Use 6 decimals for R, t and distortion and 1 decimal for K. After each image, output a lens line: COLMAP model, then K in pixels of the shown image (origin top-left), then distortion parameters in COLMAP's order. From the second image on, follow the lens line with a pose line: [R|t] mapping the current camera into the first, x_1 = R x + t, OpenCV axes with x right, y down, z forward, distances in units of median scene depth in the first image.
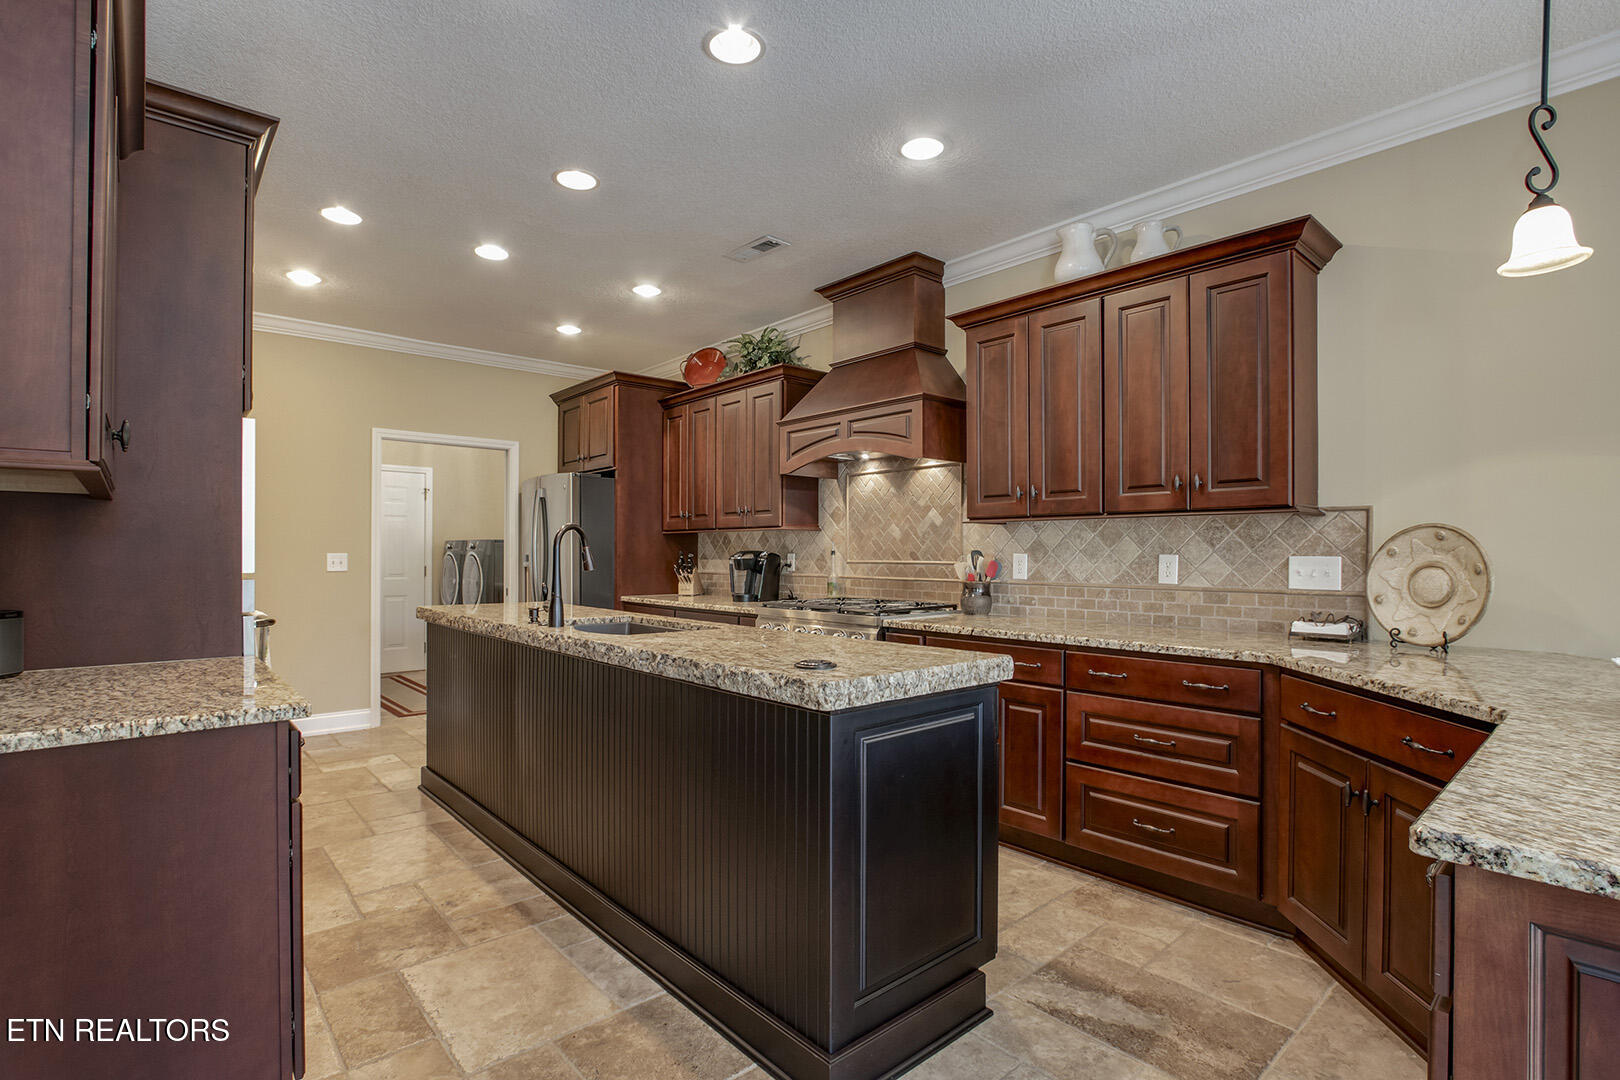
lens RADIAL K [[770.2, 0, 810.0], [0, 770.2, 549.3], [0, 0, 1]] dist [-0.024760, 0.001963]
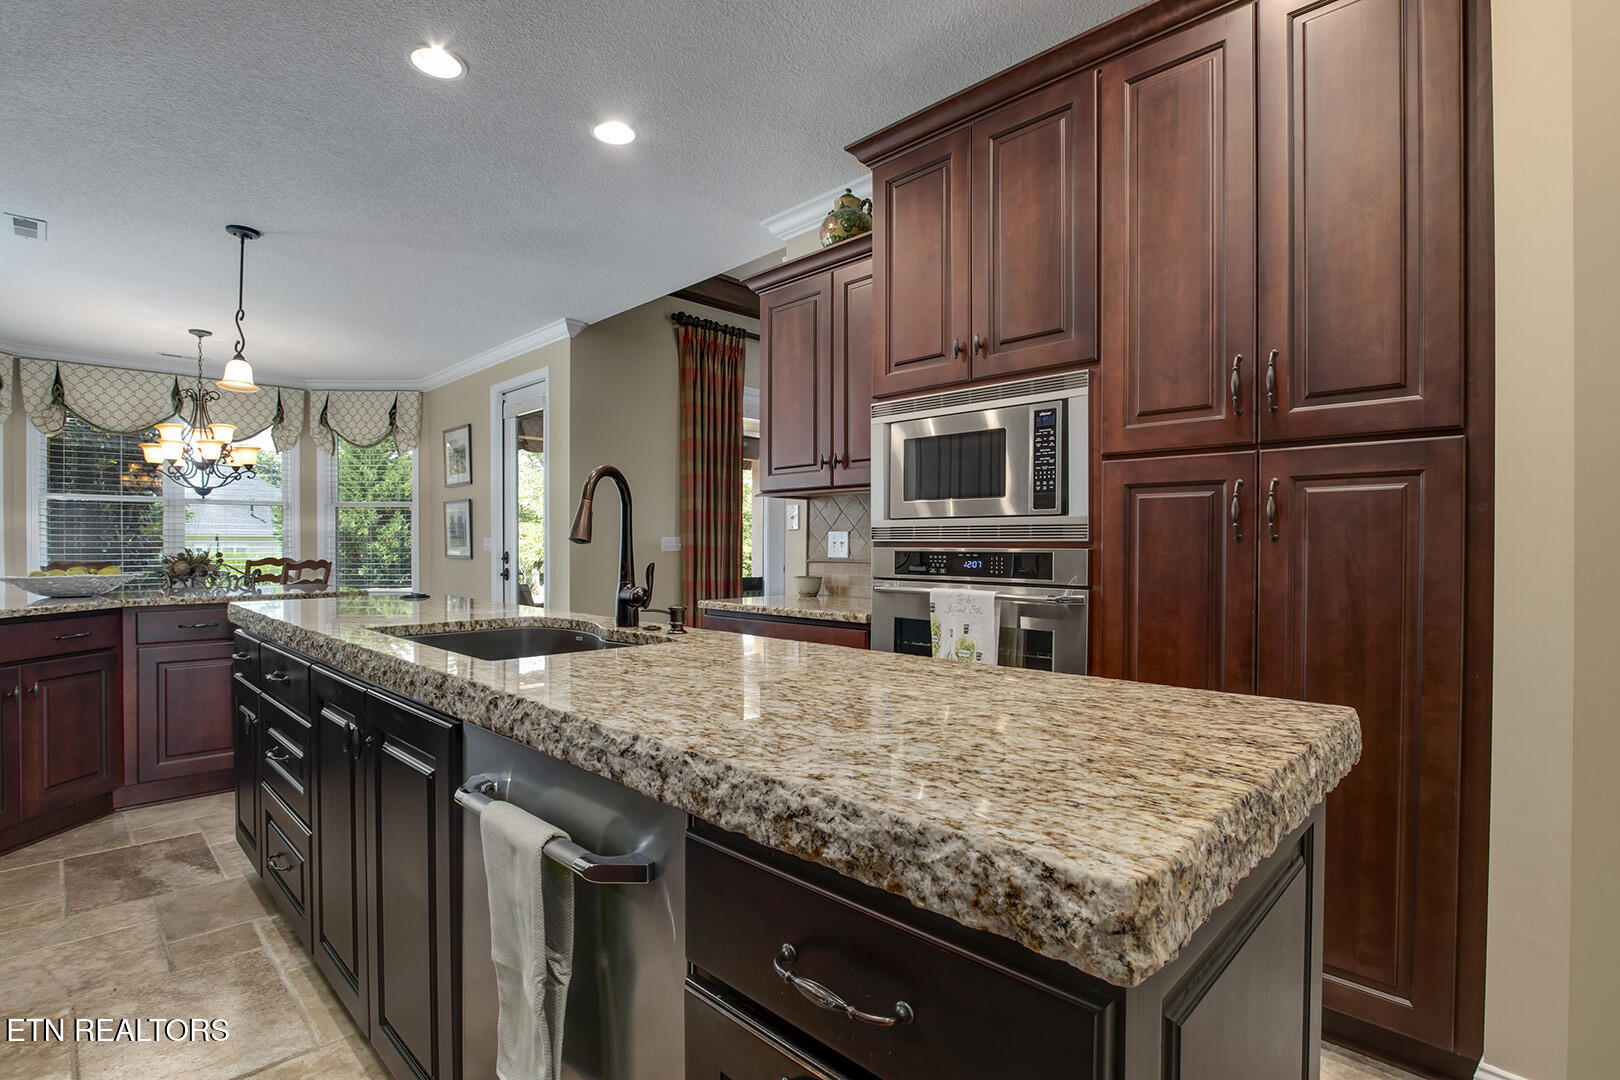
lens RADIAL K [[770.2, 0, 801.4], [0, 770.2, 557.4], [0, 0, 1]] dist [-0.024760, 0.001963]
pose [[-0.998248, -0.001311, -0.059152, -0.374669], [-0.001982, 0.999934, 0.011282, 0.028901], [0.059133, 0.011379, -0.998185, 1.412379]]
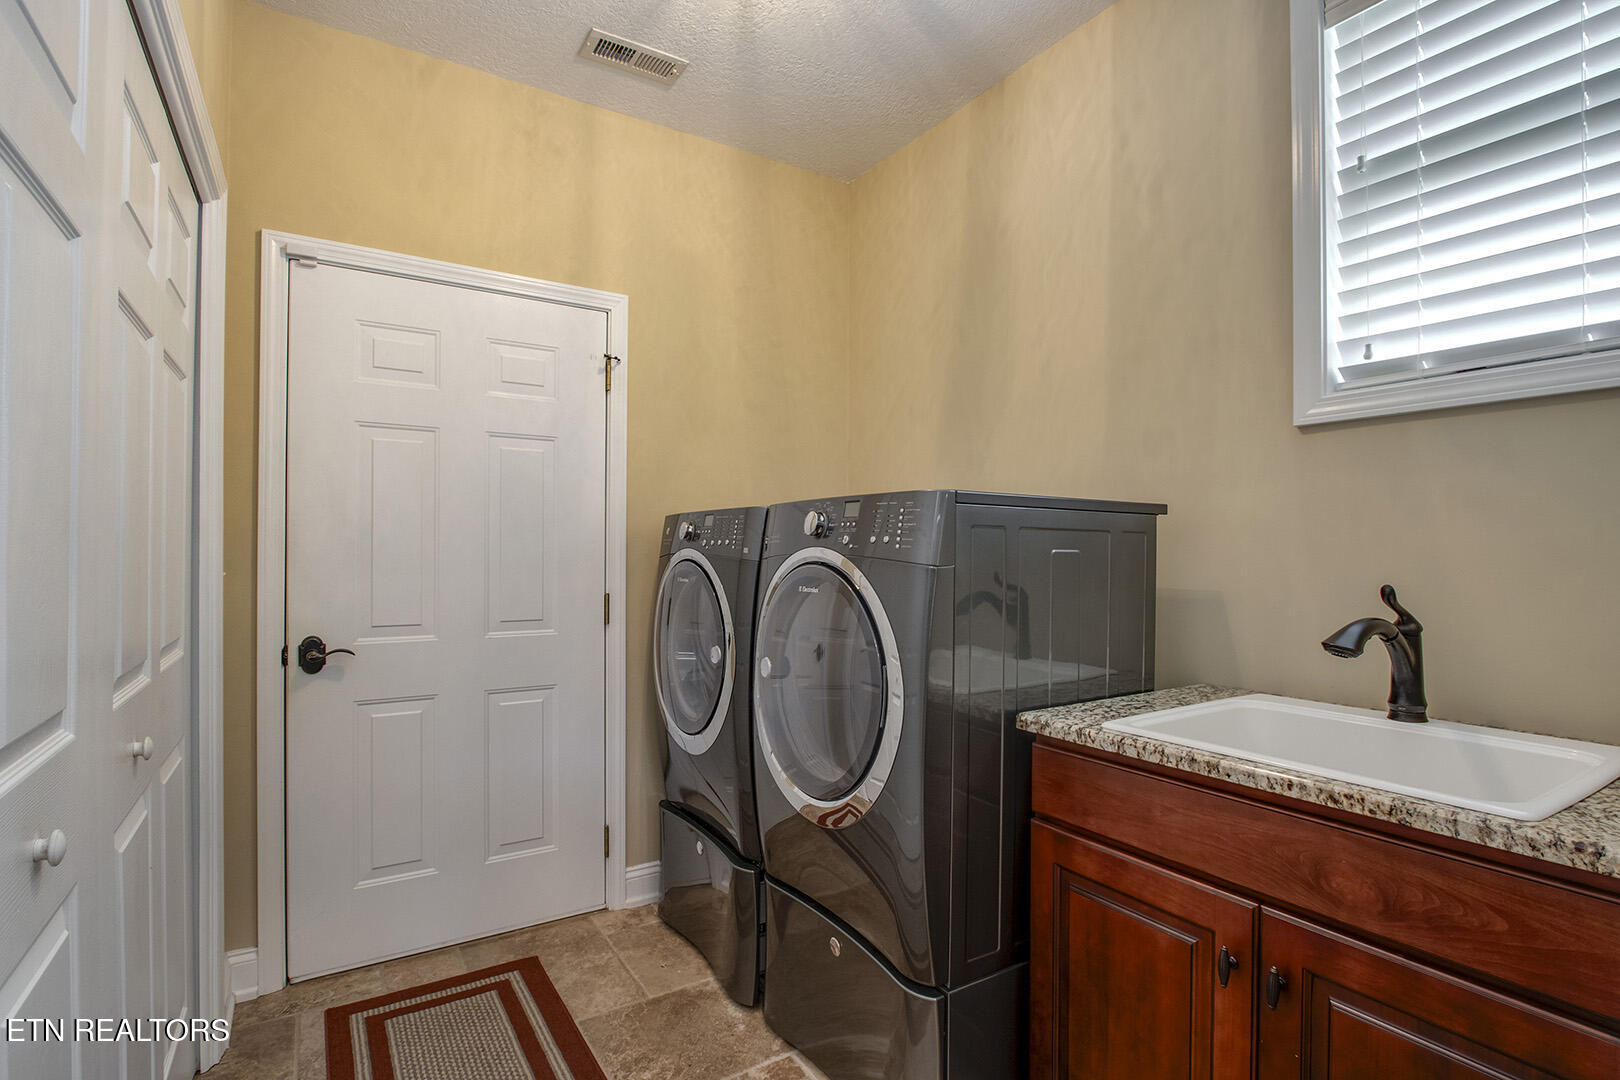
lens RADIAL K [[770.2, 0, 811.6], [0, 770.2, 542.8], [0, 0, 1]] dist [-0.024760, 0.001963]
pose [[0.988419, 0.008953, -0.151485, -0.845502], [-0.007136, 0.999896, 0.012531, -0.010799], [0.151581, -0.011305, 0.988380, 1.589752]]
